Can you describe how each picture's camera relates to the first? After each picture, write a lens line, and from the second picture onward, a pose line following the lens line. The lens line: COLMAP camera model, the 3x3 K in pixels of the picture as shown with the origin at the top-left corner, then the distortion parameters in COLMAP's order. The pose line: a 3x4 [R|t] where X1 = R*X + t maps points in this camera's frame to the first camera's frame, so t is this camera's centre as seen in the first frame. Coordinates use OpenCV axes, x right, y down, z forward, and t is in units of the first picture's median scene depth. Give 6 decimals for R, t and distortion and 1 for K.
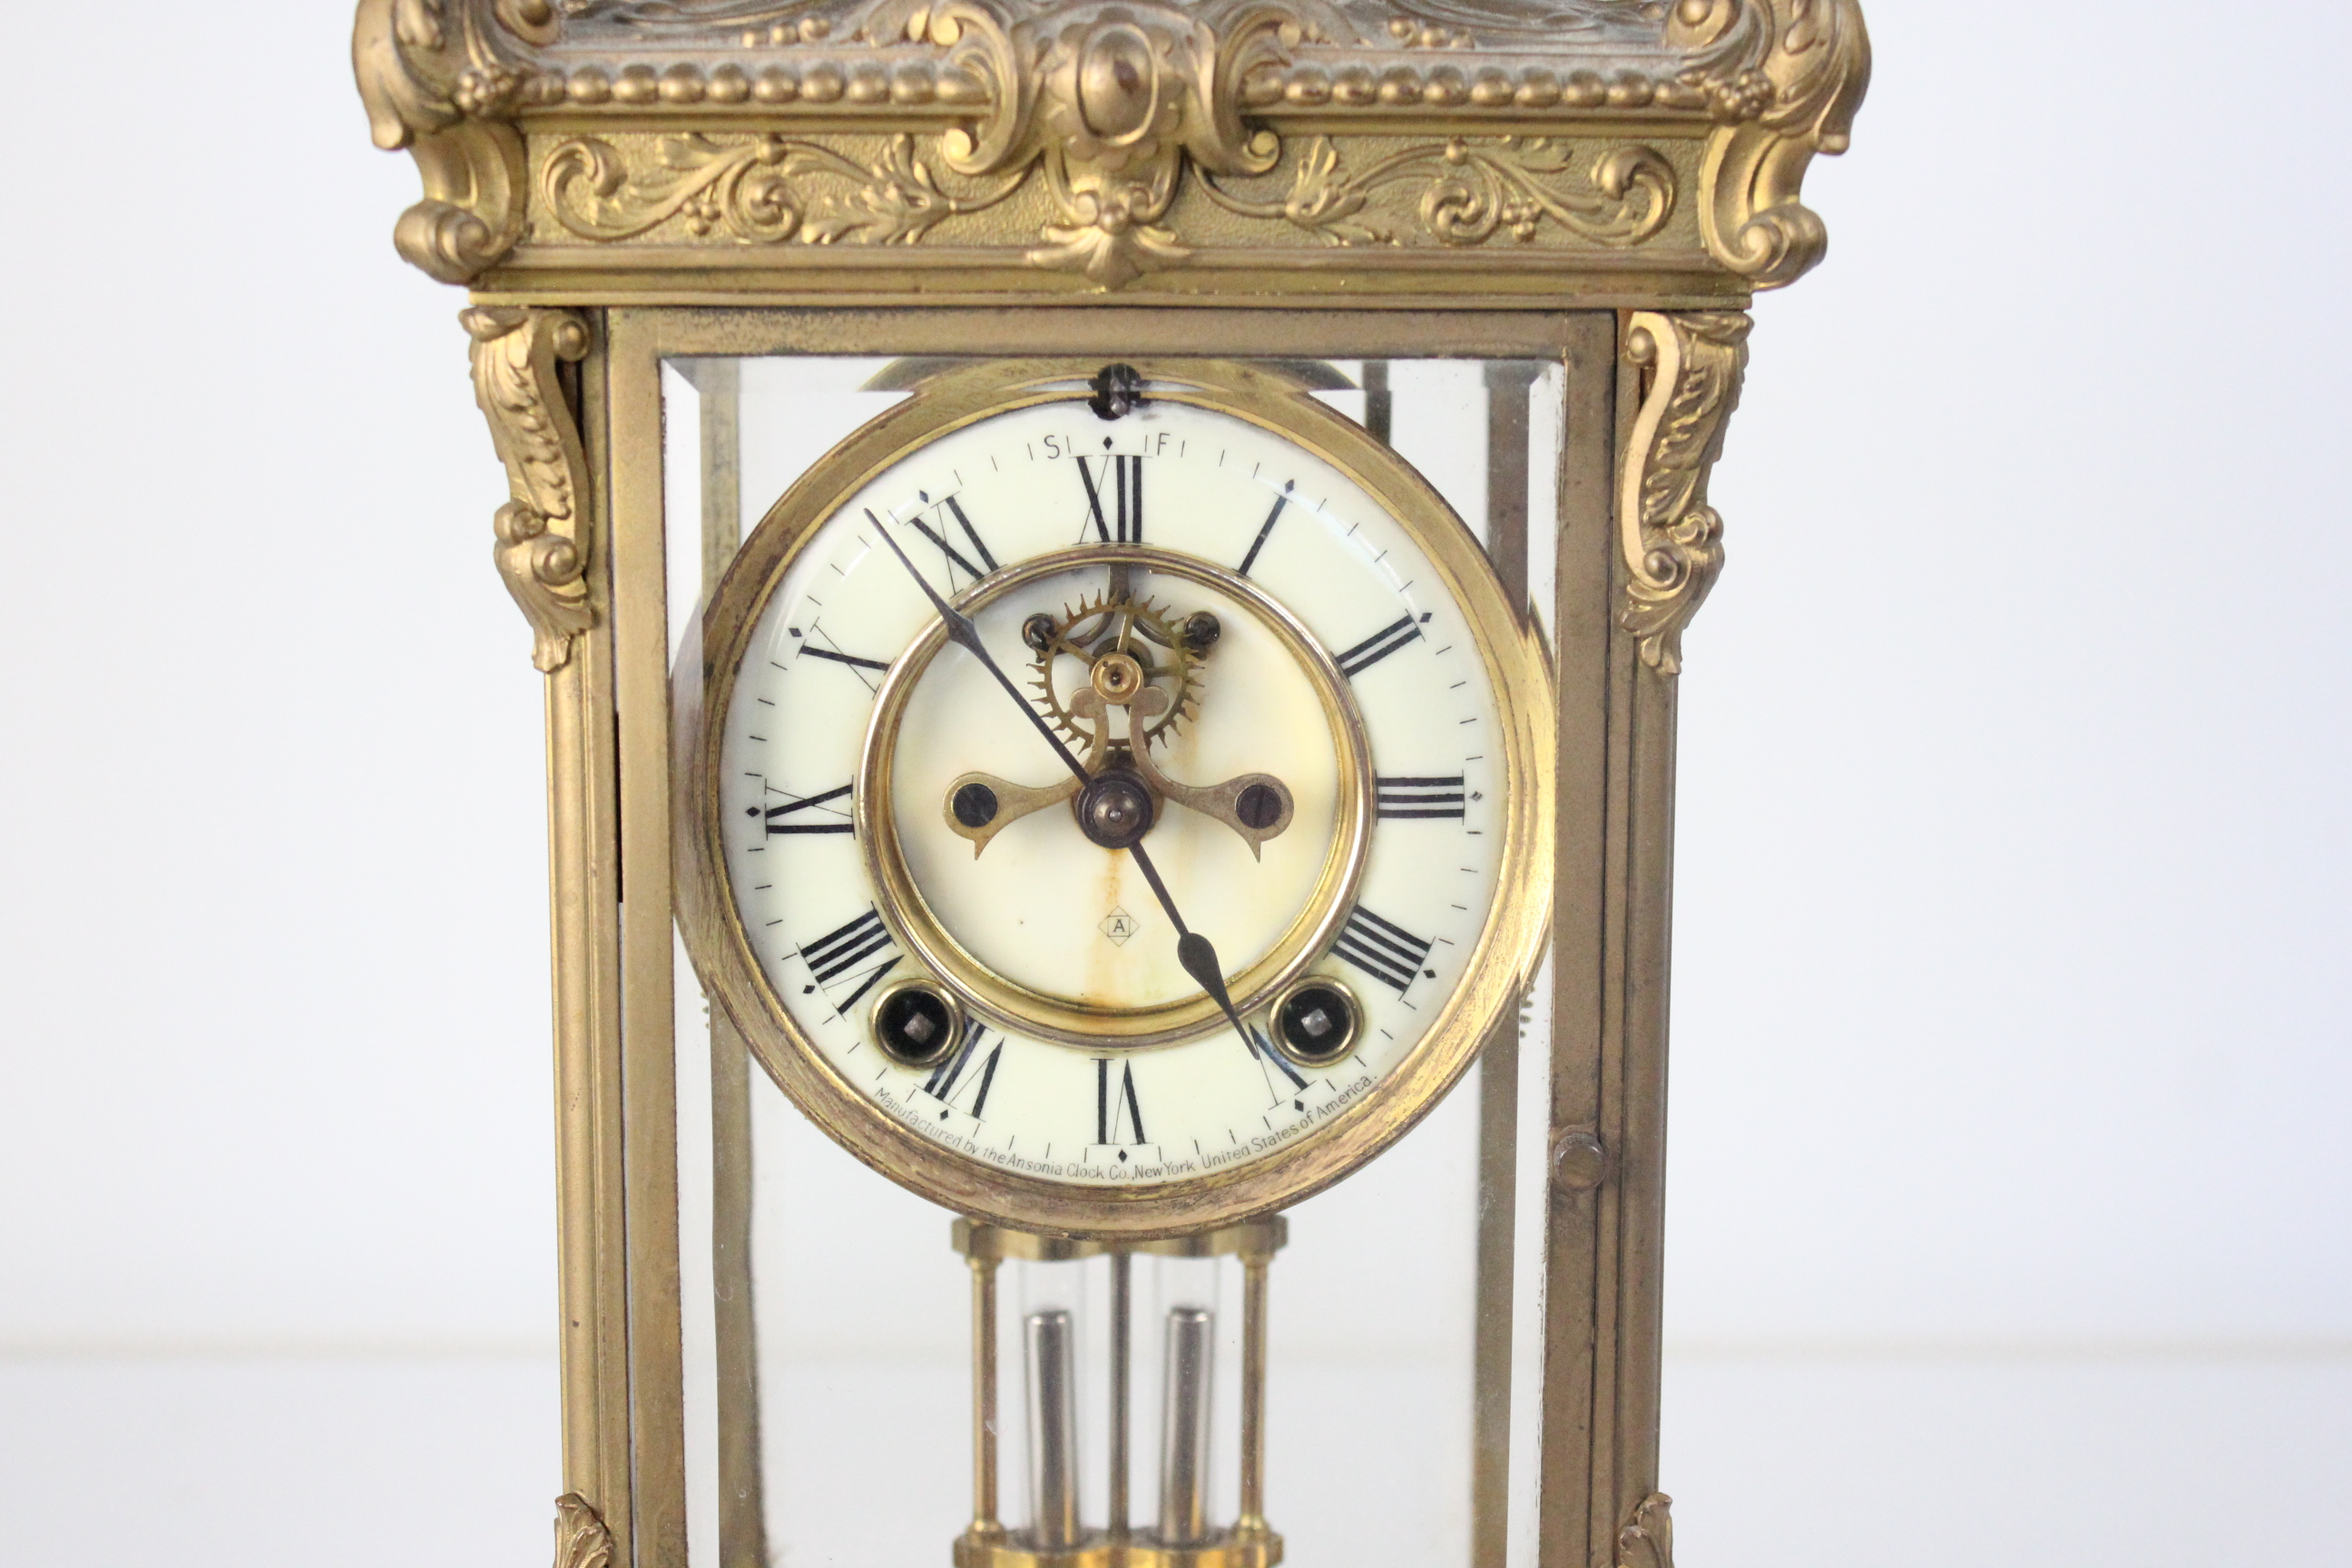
lens RADIAL K [[4219.3, 0, 1185.0], [0, 4219.3, 786.6], [0, 0, 1]] dist [0.005739, 0.169217]
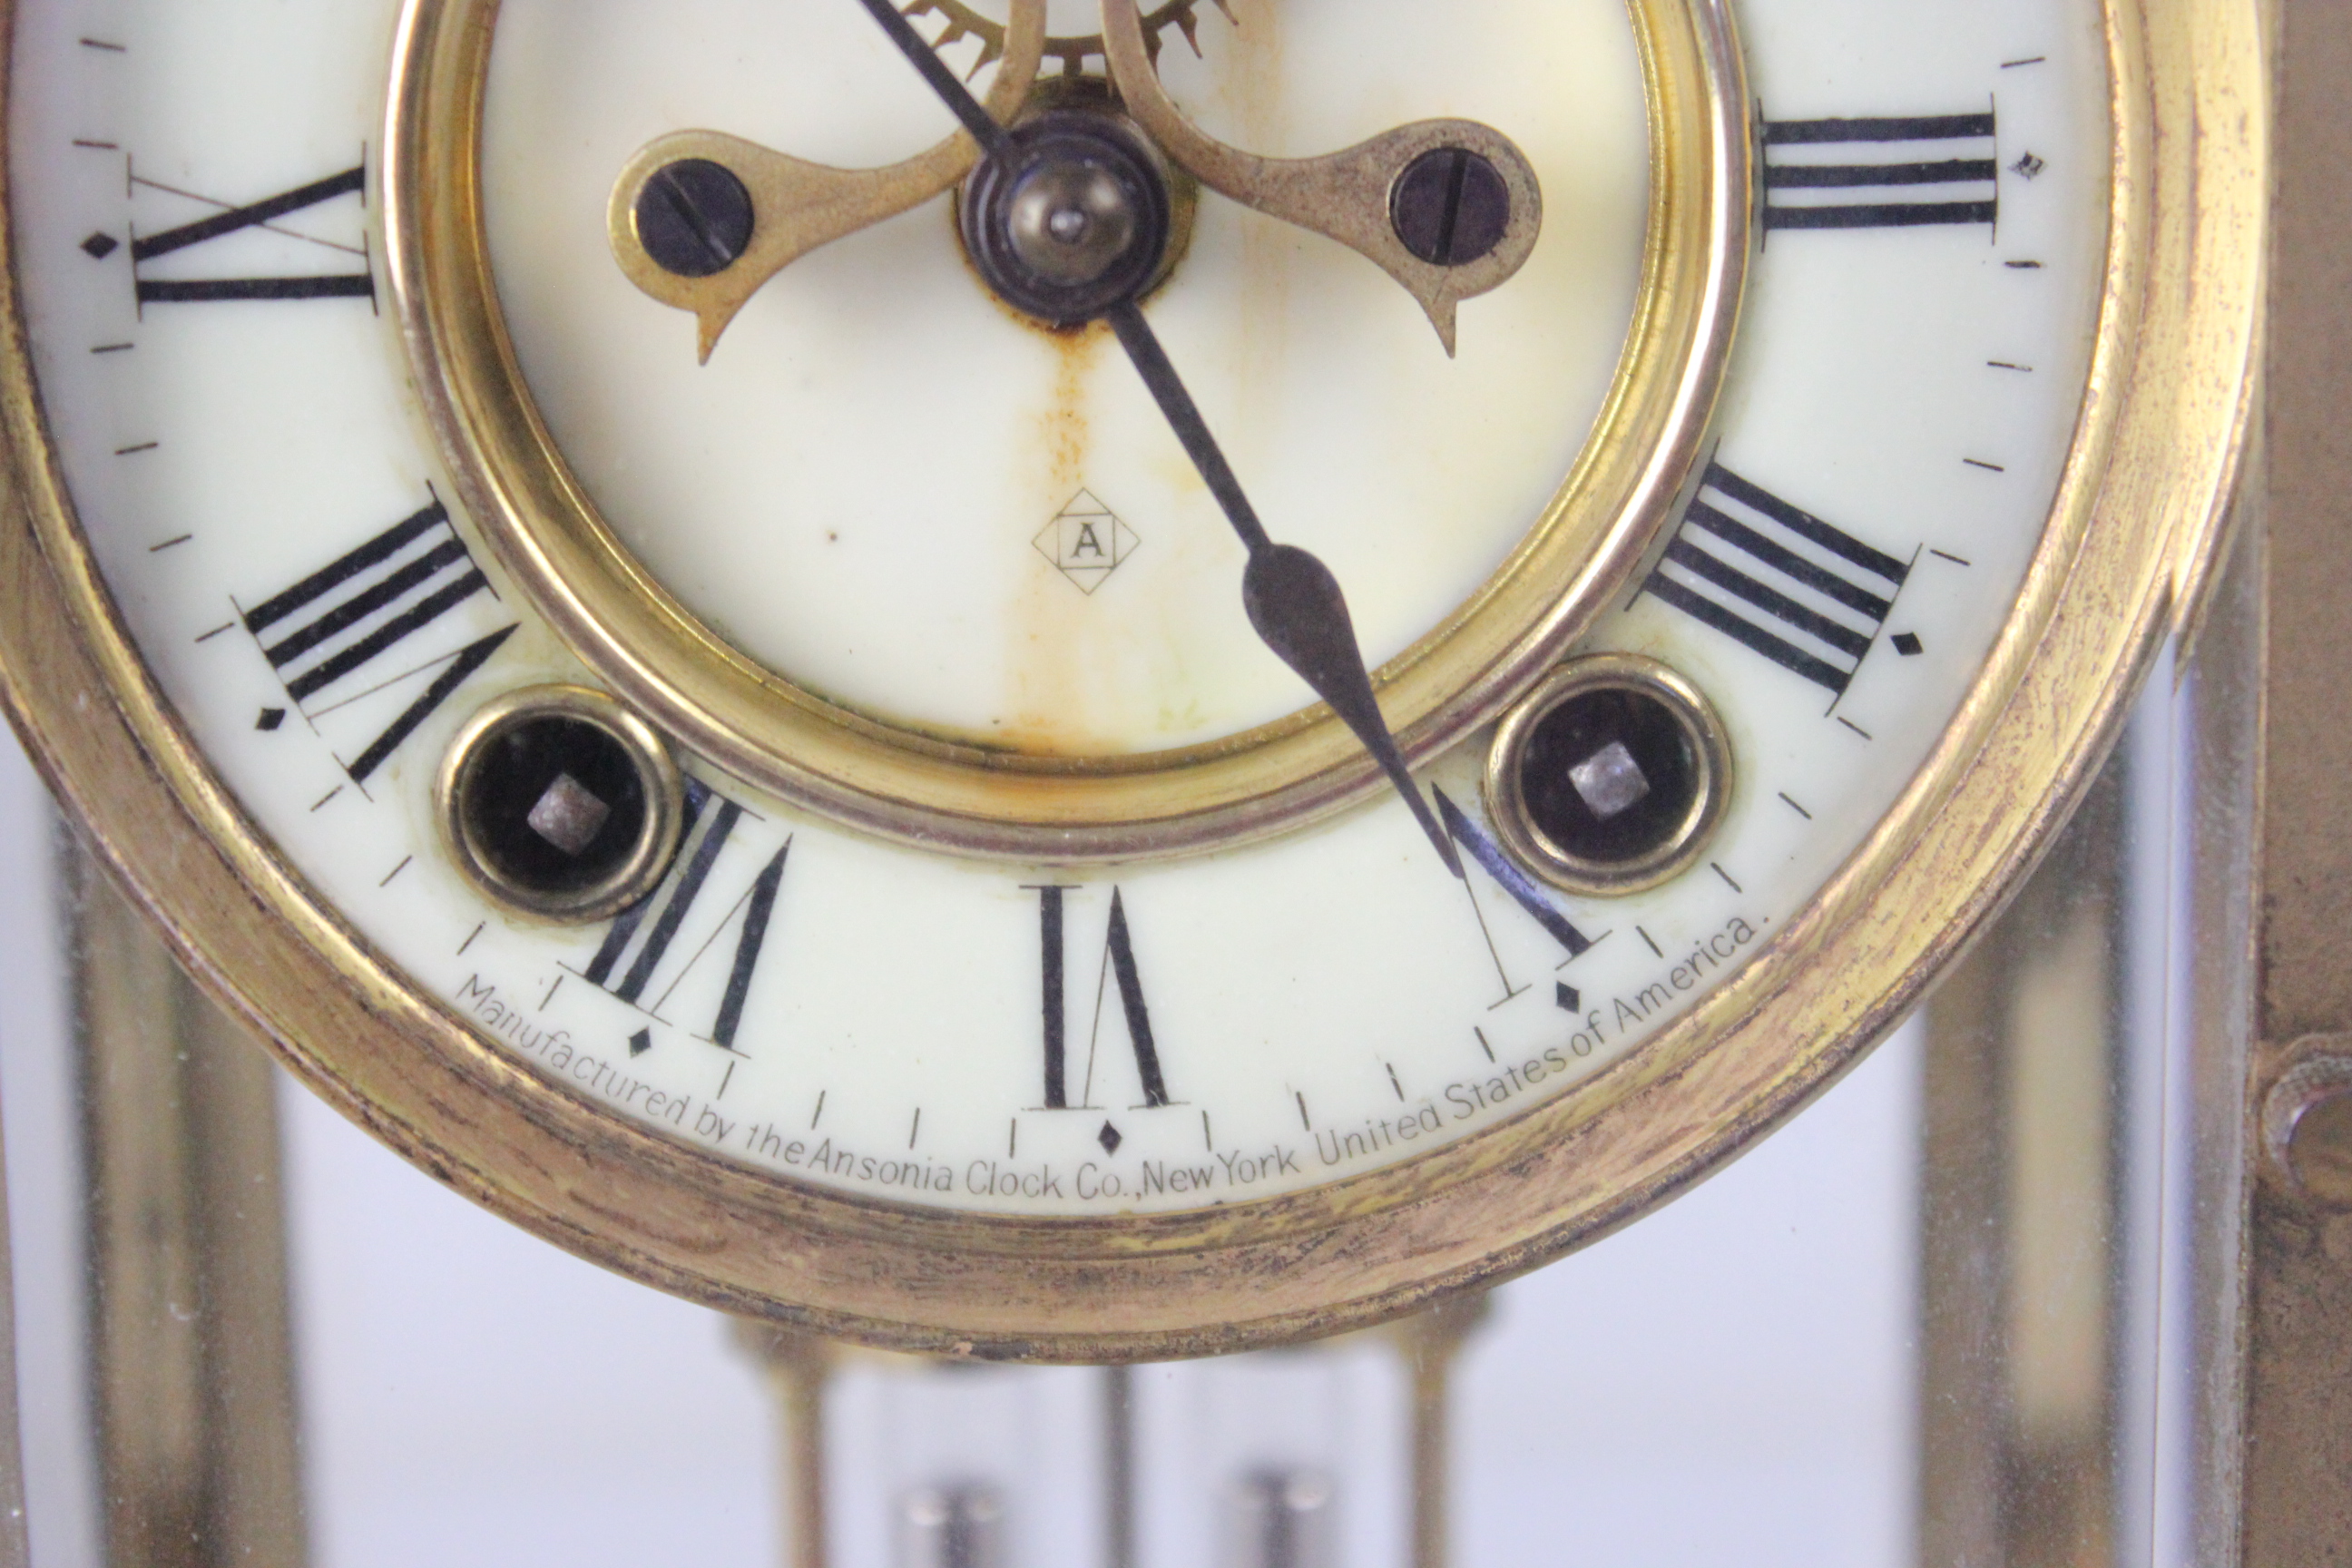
lens RADIAL K [[5560.2, 0, 1219.1], [0, 5560.2, 782.4], [0, 0, 1]] dist [0.075580, 0.275836]
pose [[0.999767, -0.021568, 0.000213, -0.004299], [0.021547, 0.999148, 0.035206, 0.038231], [-0.000972, -0.035193, 0.999380, 0.503596]]
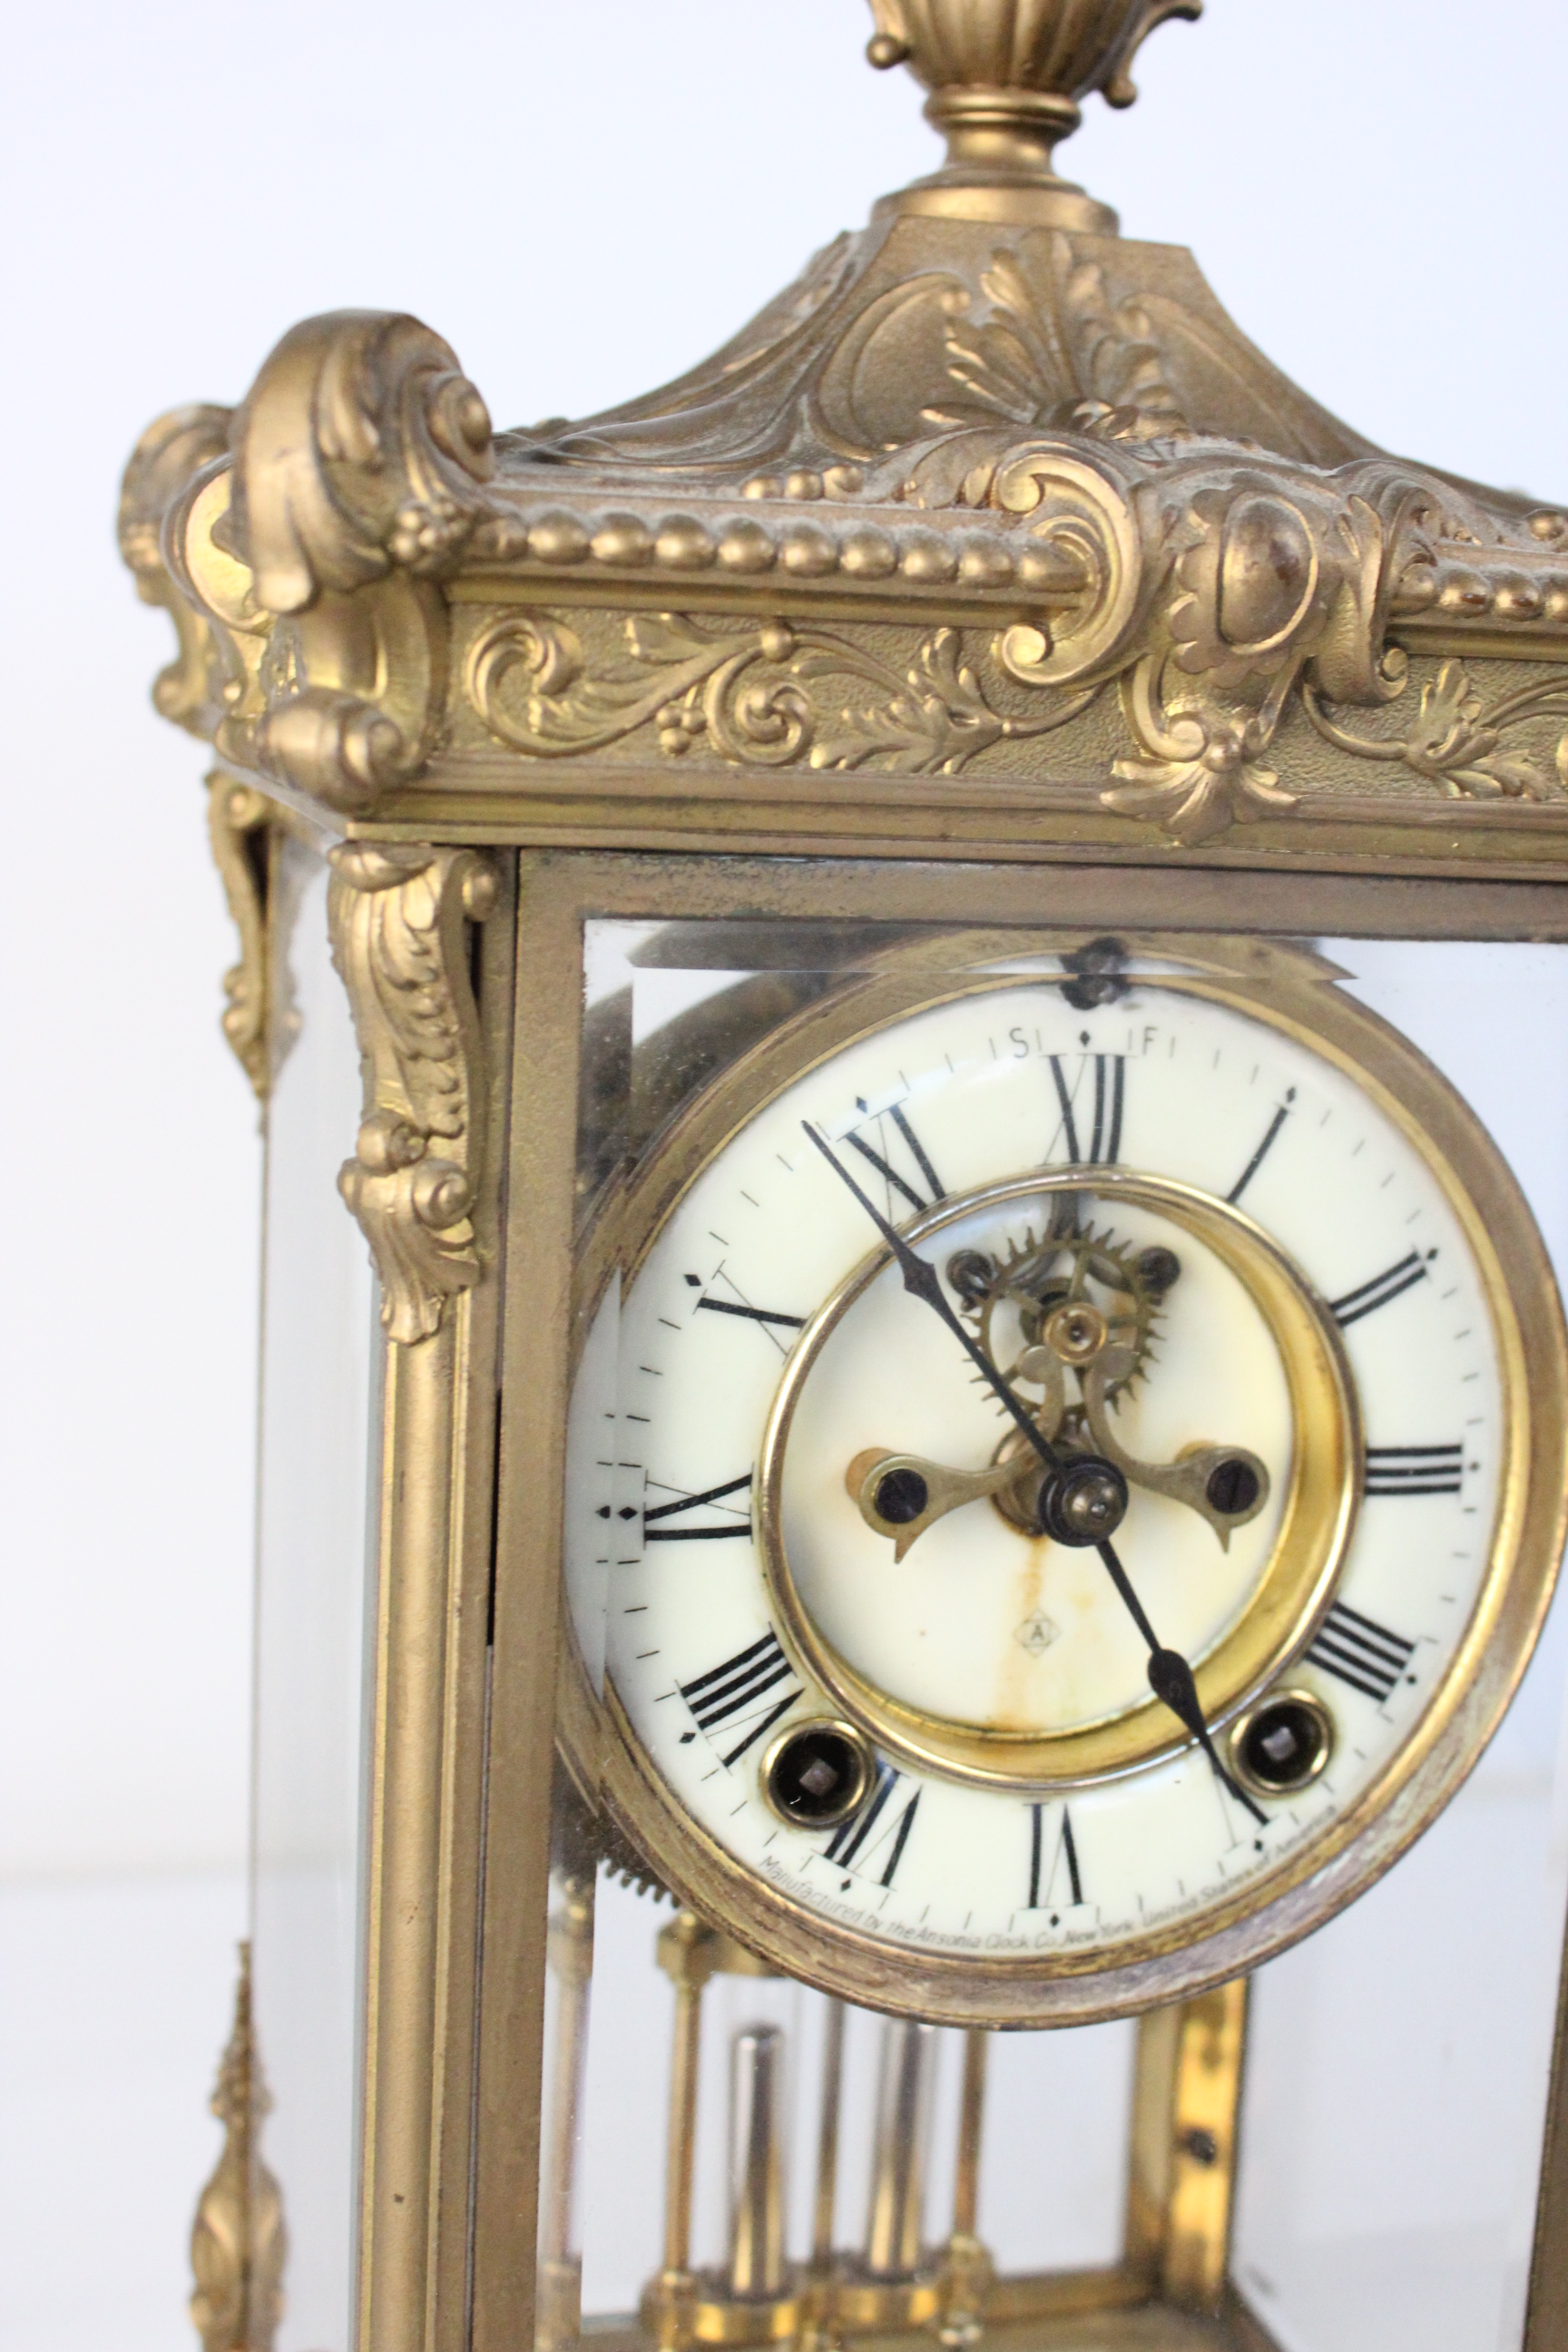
lens RADIAL K [[3054.4, 0, 793.4], [0, 3054.4, 1171.4], [0, 0, 1]] dist [-0.060990, 0.000599]
pose [[0.963618, 0.000024, 0.267285, -0.221389], [0.005768, 0.999765, -0.020886, -0.044329], [-0.267223, 0.021668, 0.963391, 0.457390]]
